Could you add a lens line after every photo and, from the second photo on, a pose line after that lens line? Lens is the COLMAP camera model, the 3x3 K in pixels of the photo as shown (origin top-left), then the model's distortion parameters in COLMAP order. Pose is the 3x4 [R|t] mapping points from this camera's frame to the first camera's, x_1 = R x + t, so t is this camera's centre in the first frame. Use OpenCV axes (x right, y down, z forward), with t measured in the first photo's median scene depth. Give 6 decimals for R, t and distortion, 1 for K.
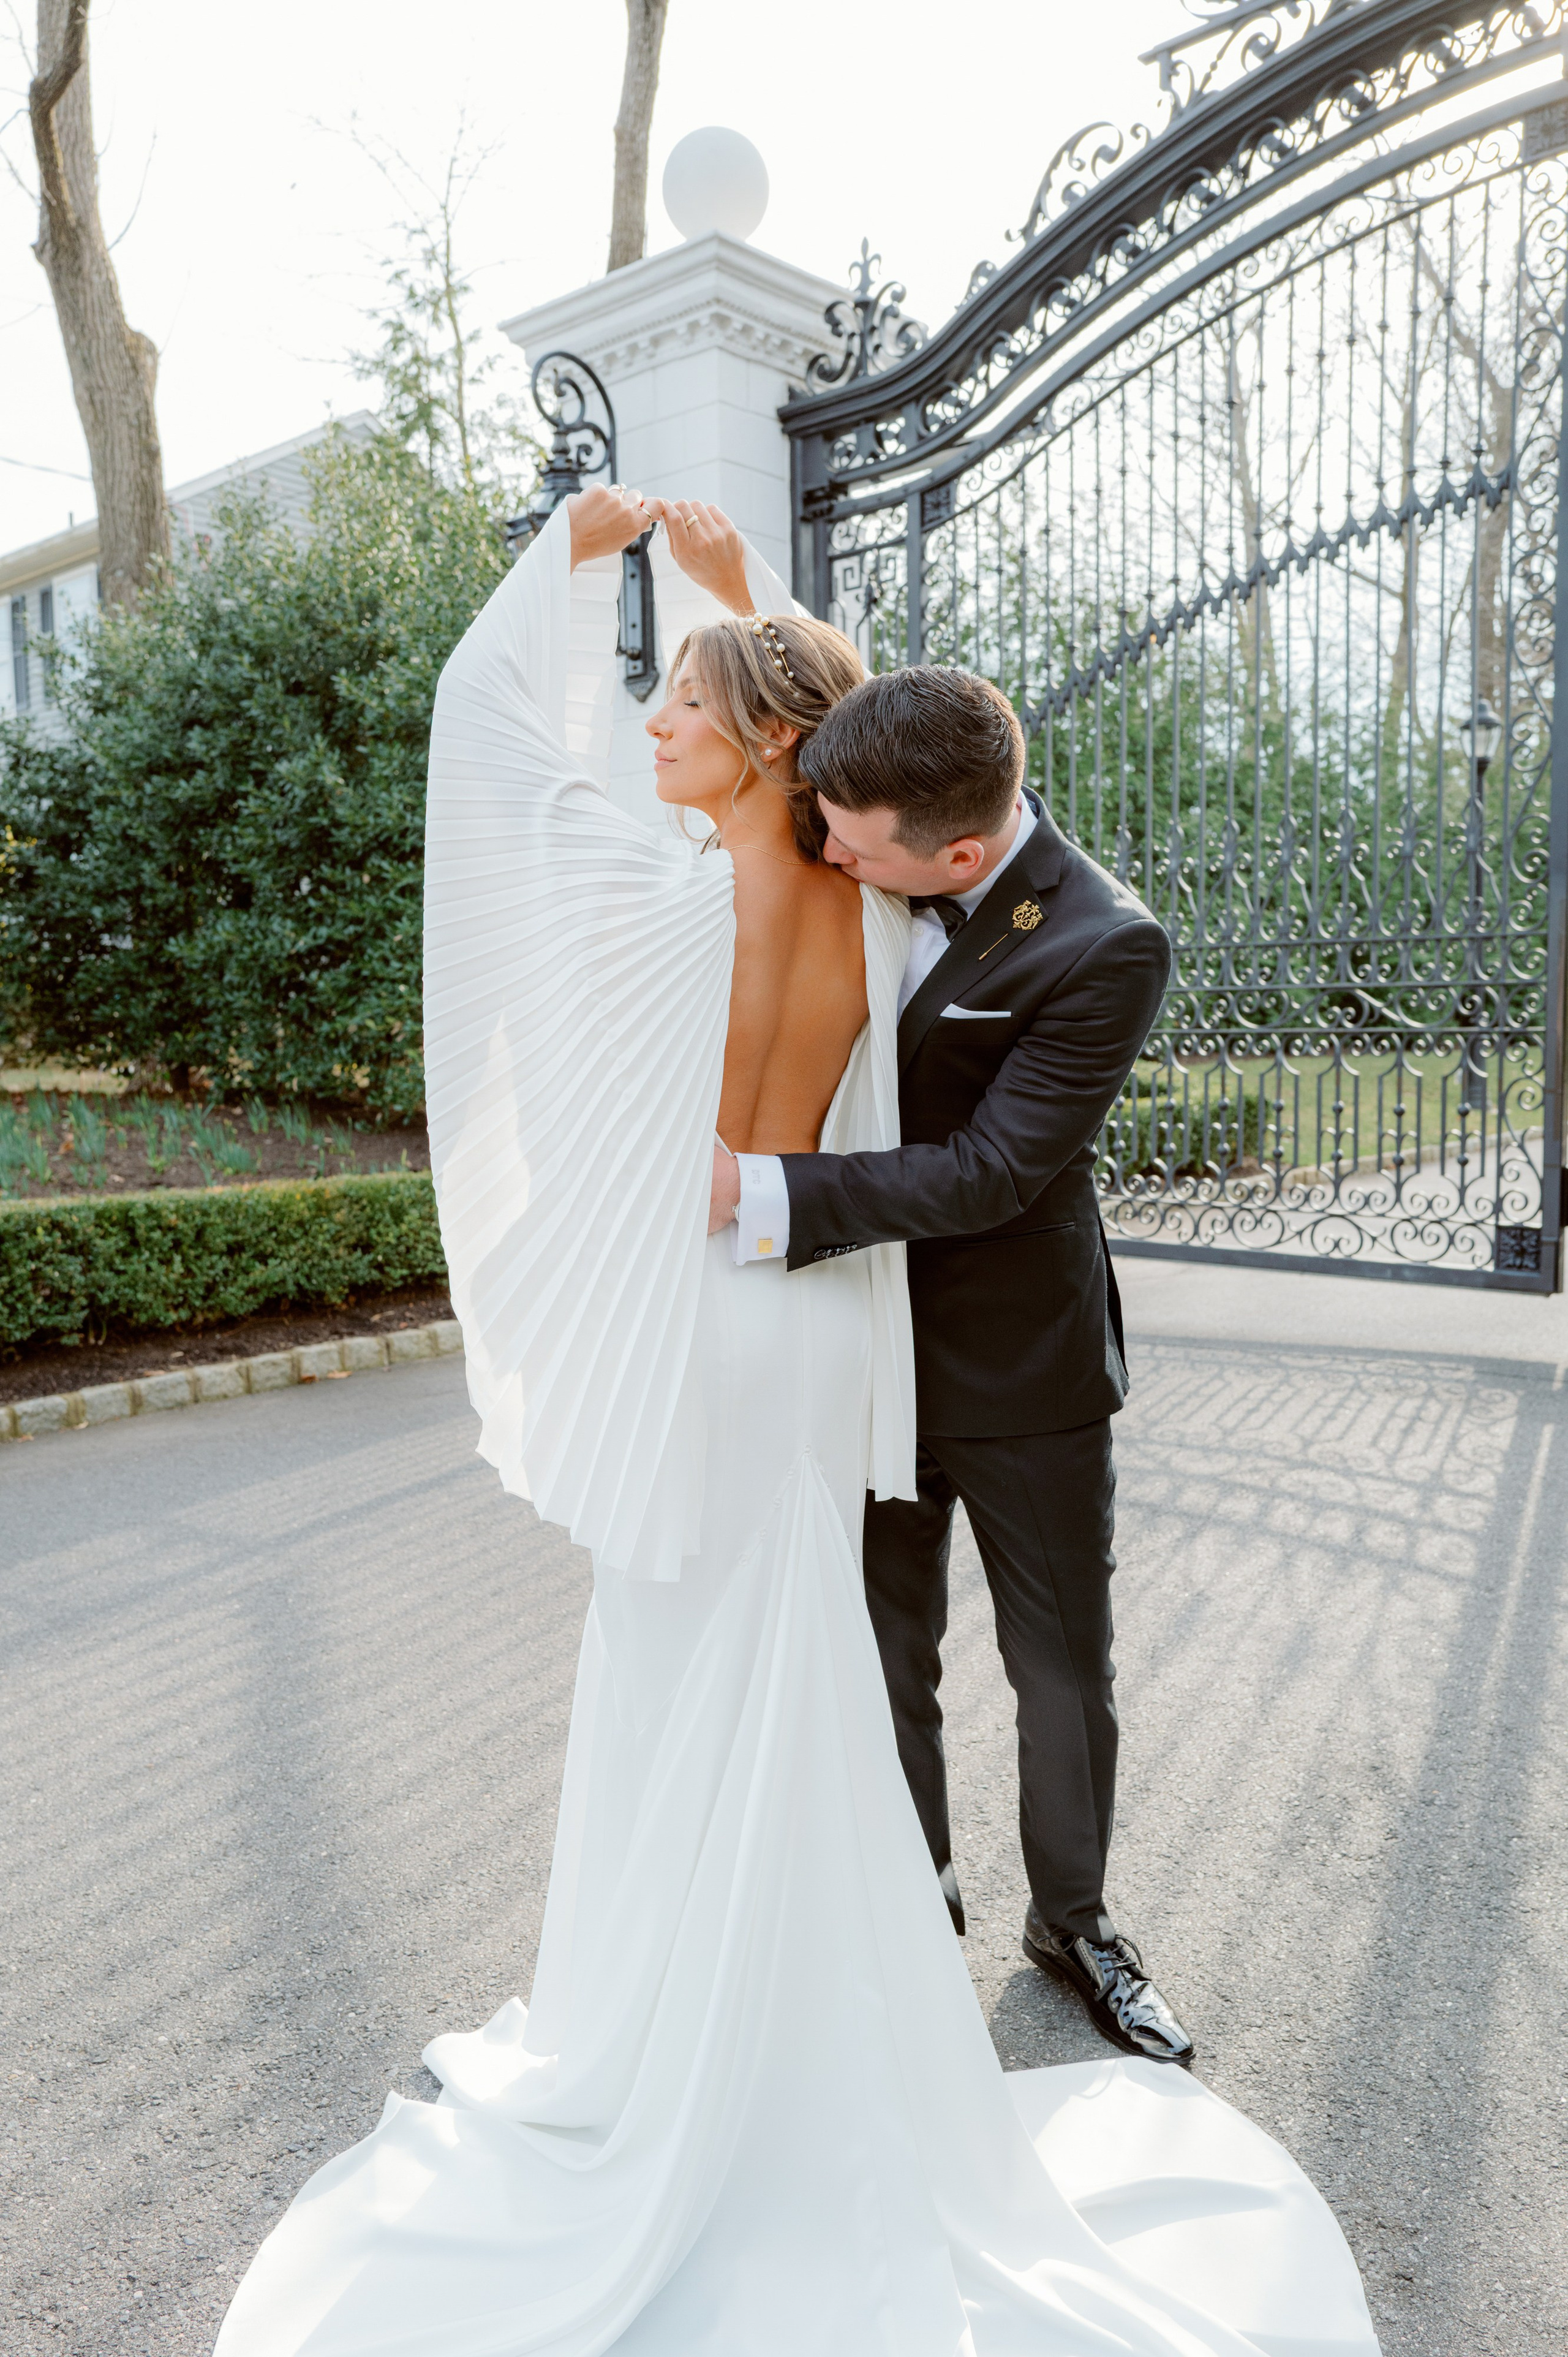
lens RADIAL K [[1760.1, 0, 784.0], [0, 1760.1, 1178.5], [0, 0, 1]] dist [-0.061401, 0.061973]
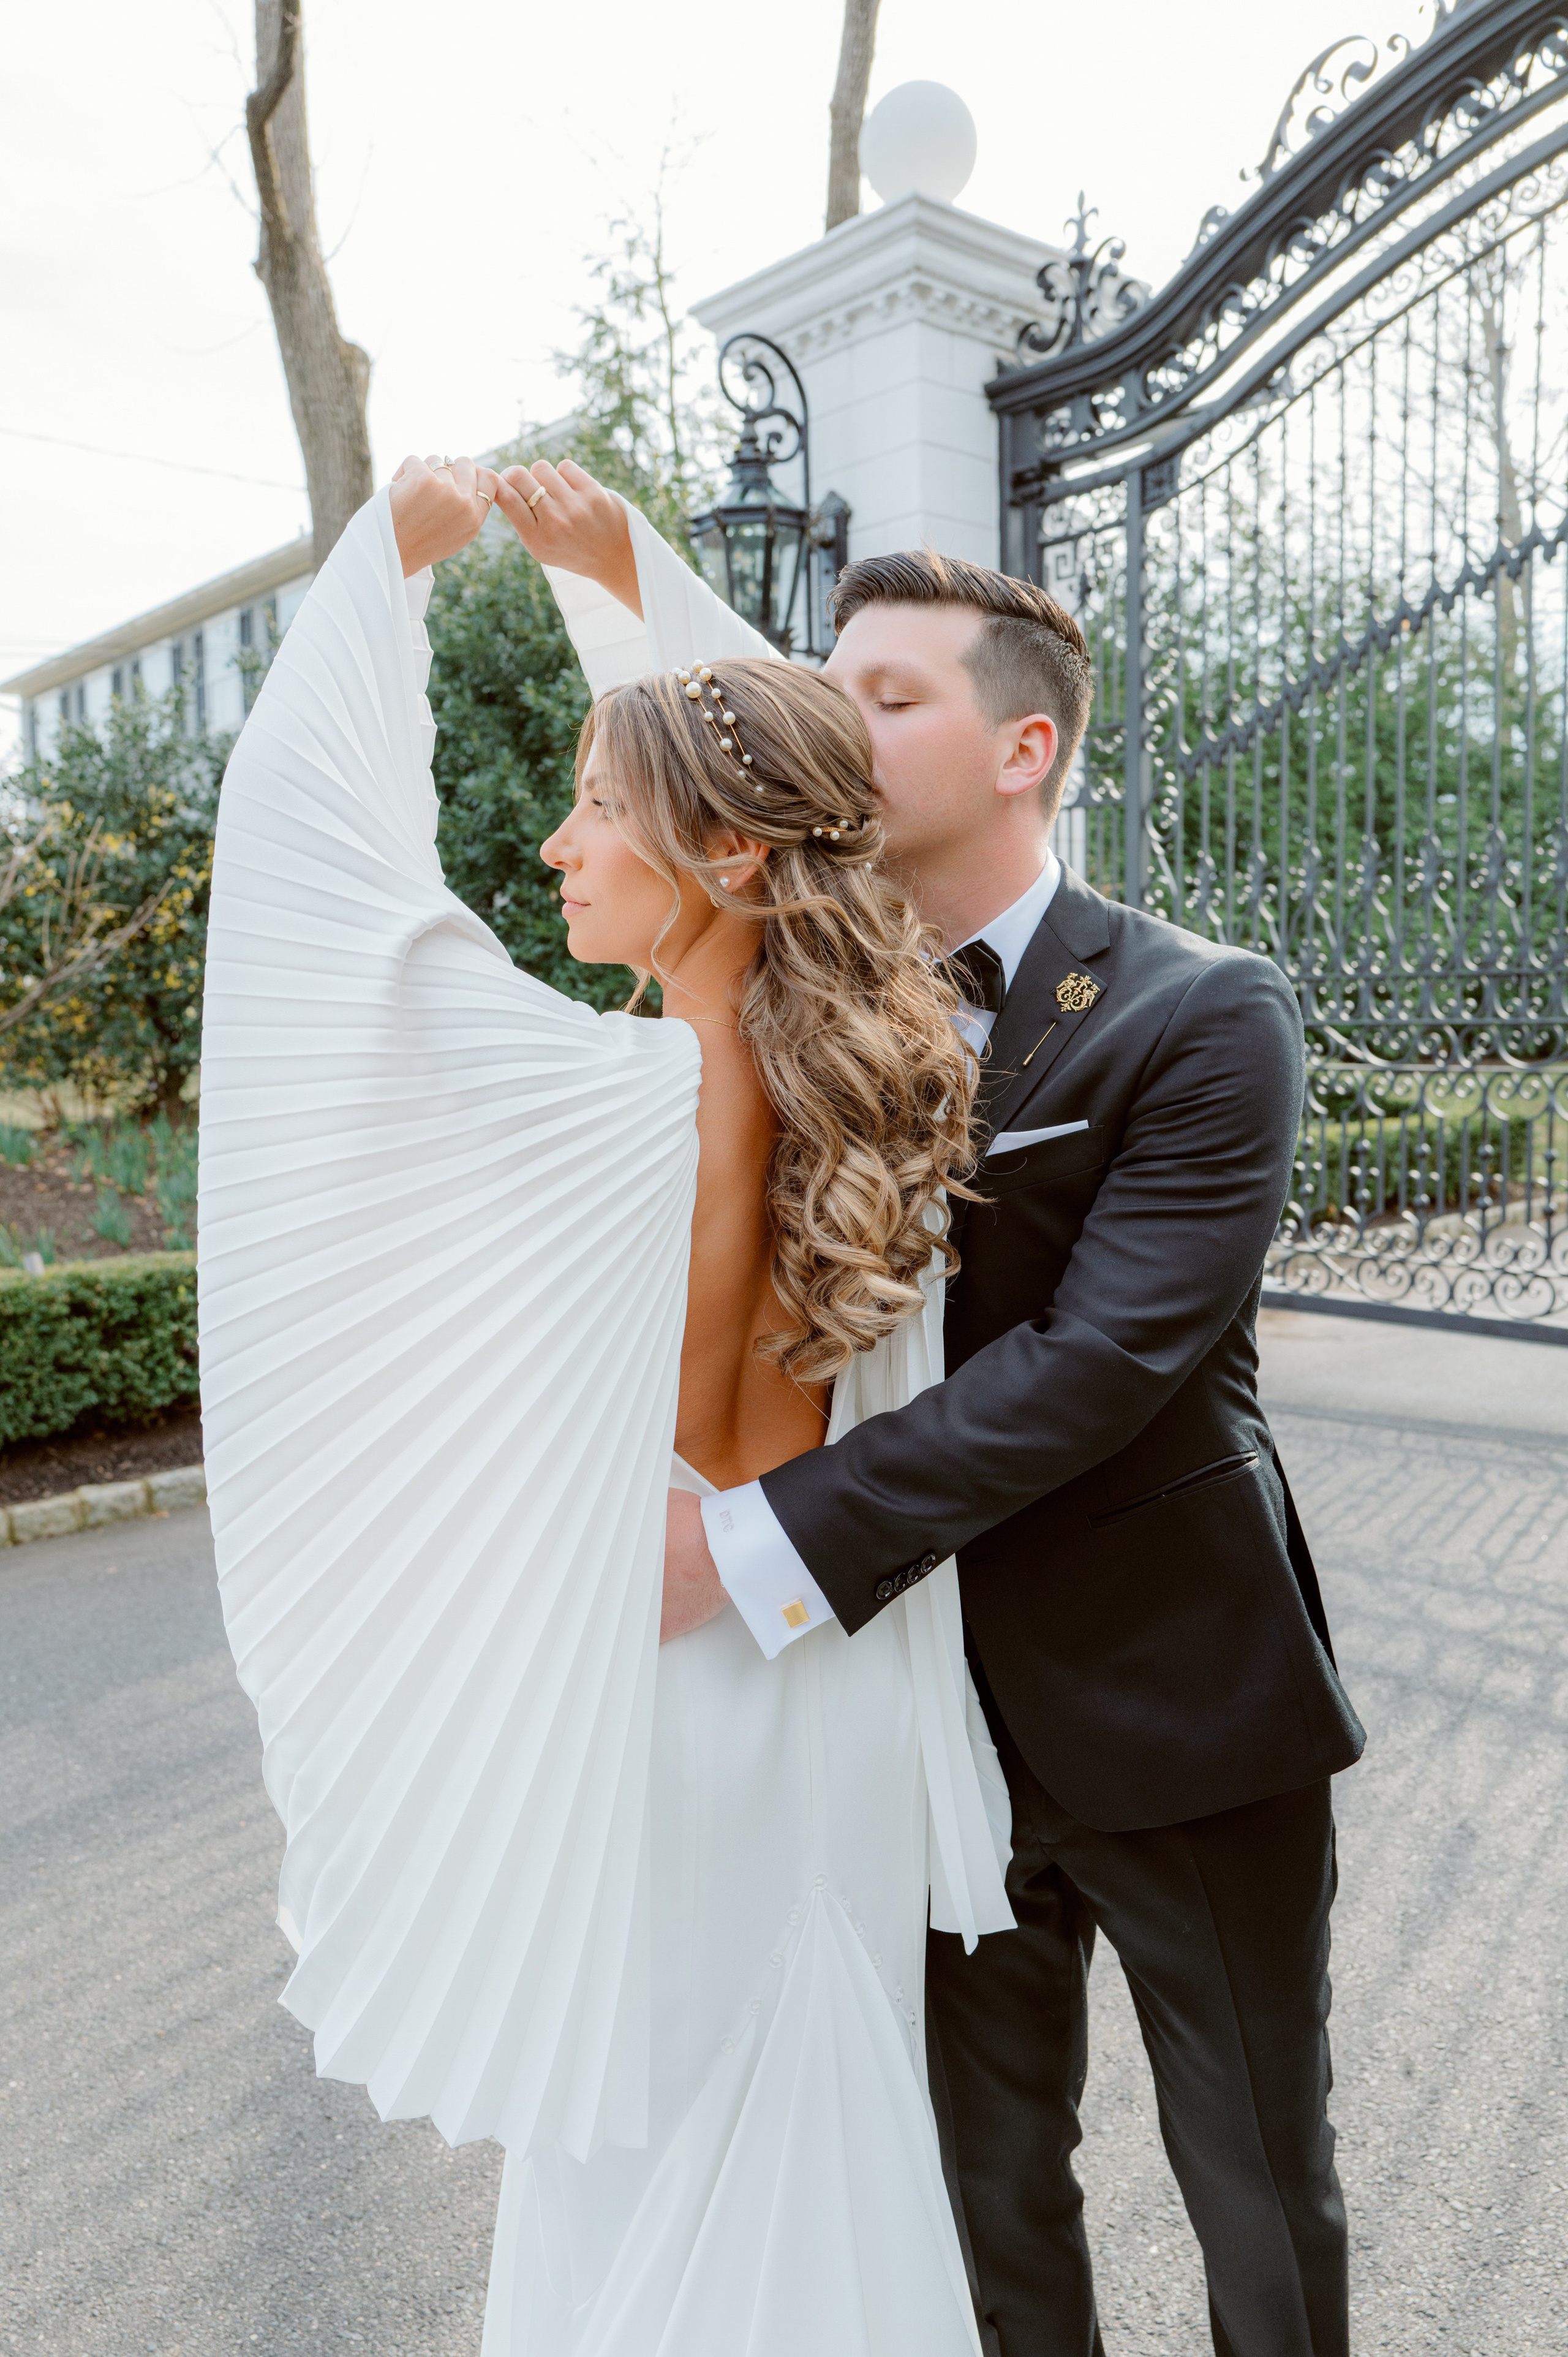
lens RADIAL K [[1760.1, 0, 784.0], [0, 1760.1, 1178.5], [0, 0, 1]] dist [-0.061401, 0.061973]
pose [[0.991741, 0.007926, -0.128010, 0.013000], [-0.007232, 0.999957, 0.005890, -0.028941], [0.128051, -0.004916, 0.991755, 0.077553]]
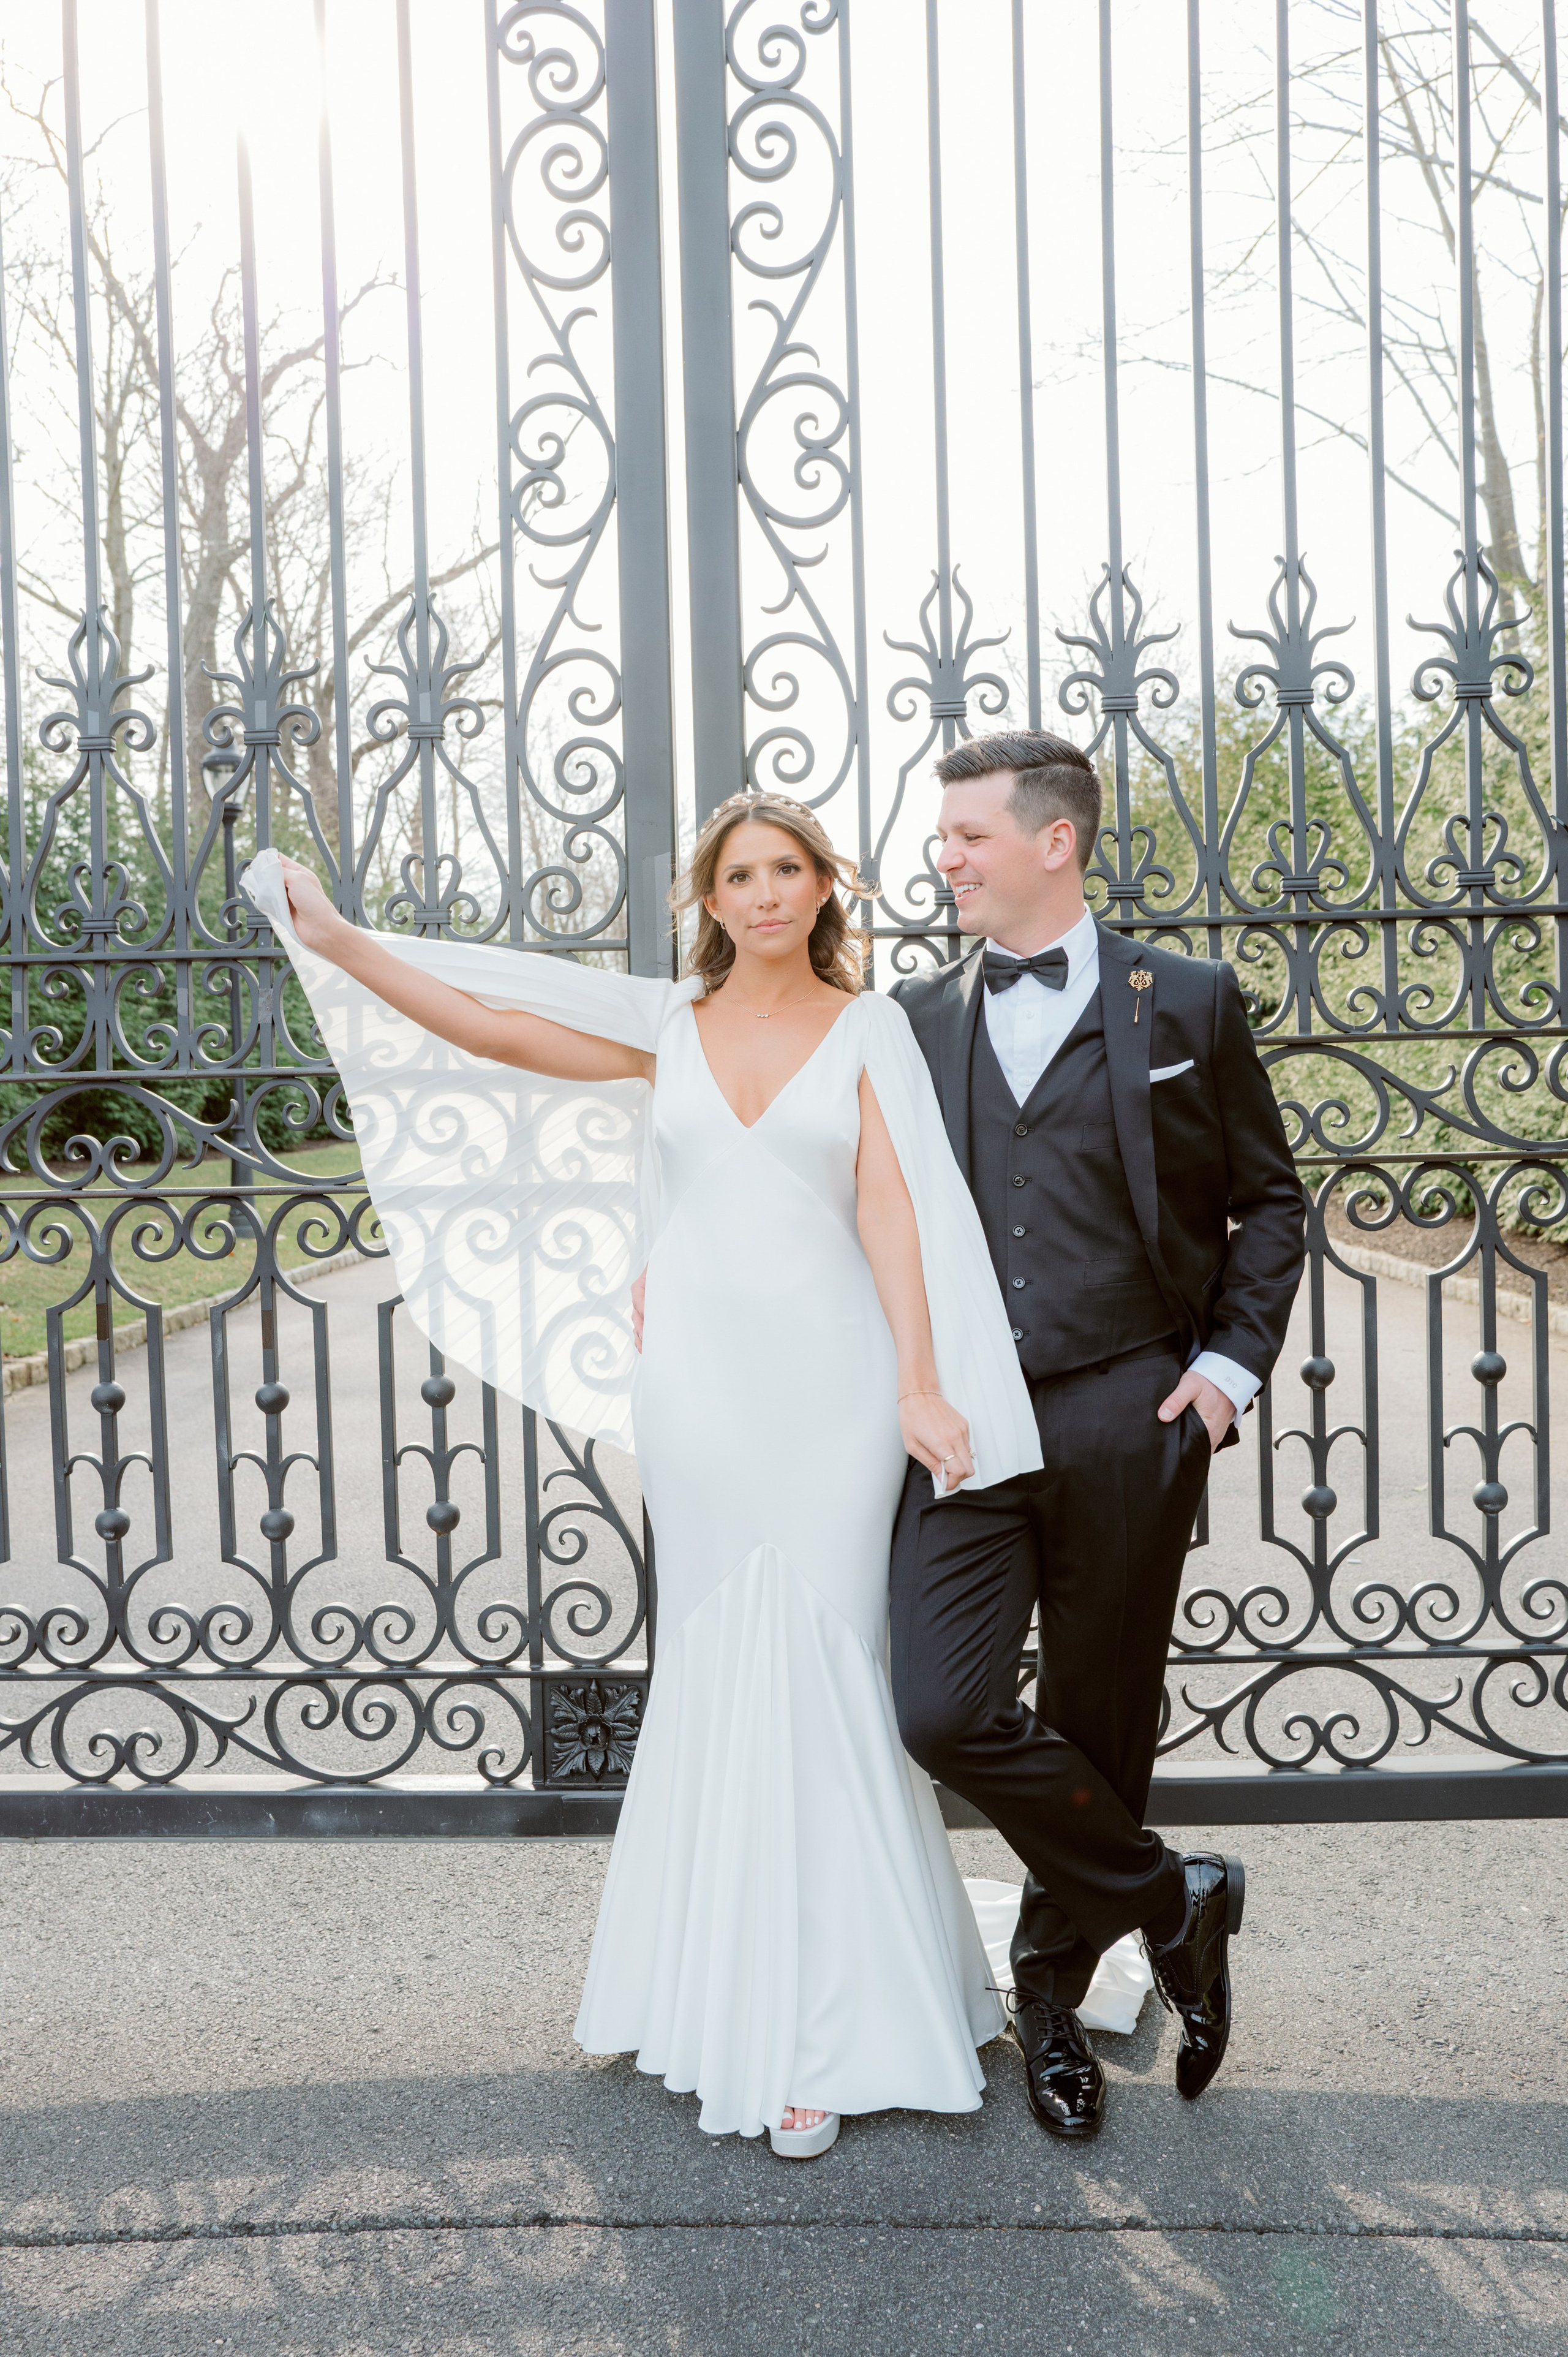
lens RADIAL K [[1852.4, 0, 778.3], [0, 1852.4, 1158.1], [0, 0, 1]] dist [-0.014403, 0.002073]
pose [[0.777951, -0.022623, 0.627918, 0.153727], [0.069734, 0.996286, -0.050502, -0.052557], [-0.624444, 0.083075, 0.776639, 0.510209]]
